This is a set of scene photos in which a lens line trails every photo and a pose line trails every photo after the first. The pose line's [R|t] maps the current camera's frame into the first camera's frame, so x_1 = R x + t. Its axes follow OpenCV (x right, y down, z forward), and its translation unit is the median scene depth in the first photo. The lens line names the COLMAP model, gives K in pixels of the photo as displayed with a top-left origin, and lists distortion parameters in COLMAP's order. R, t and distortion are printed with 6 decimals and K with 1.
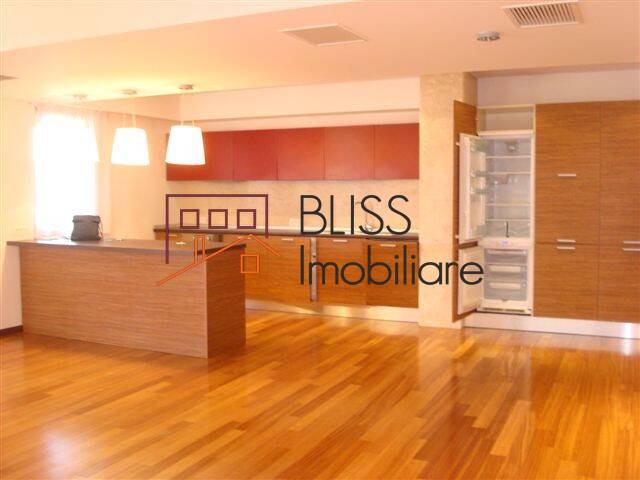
lens RADIAL K [[660.0, 0, 321.3], [0, 660.0, 237.7], [0, 0, 1]] dist [-0.075503, 0.000000]
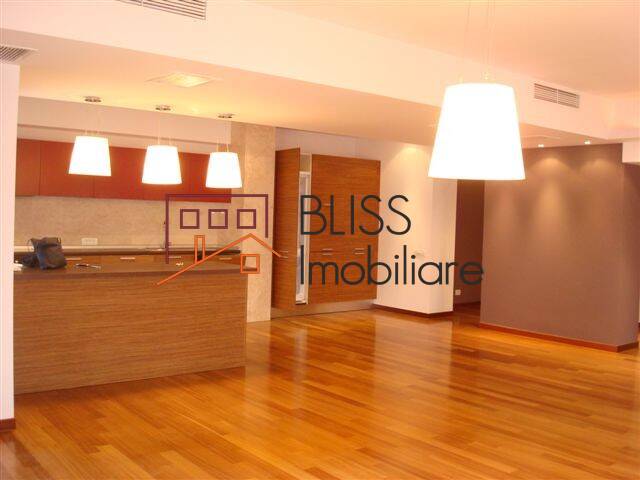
lens RADIAL K [[660.0, 0, 321.3], [0, 660.0, 241.3], [0, 0, 1]] dist [-0.075503, 0.000000]
pose [[0.444101, -0.020519, 0.895742, -0.983981], [0.031860, 0.999467, 0.007099, -0.024696], [-0.895410, 0.025386, 0.444518, 0.359299]]
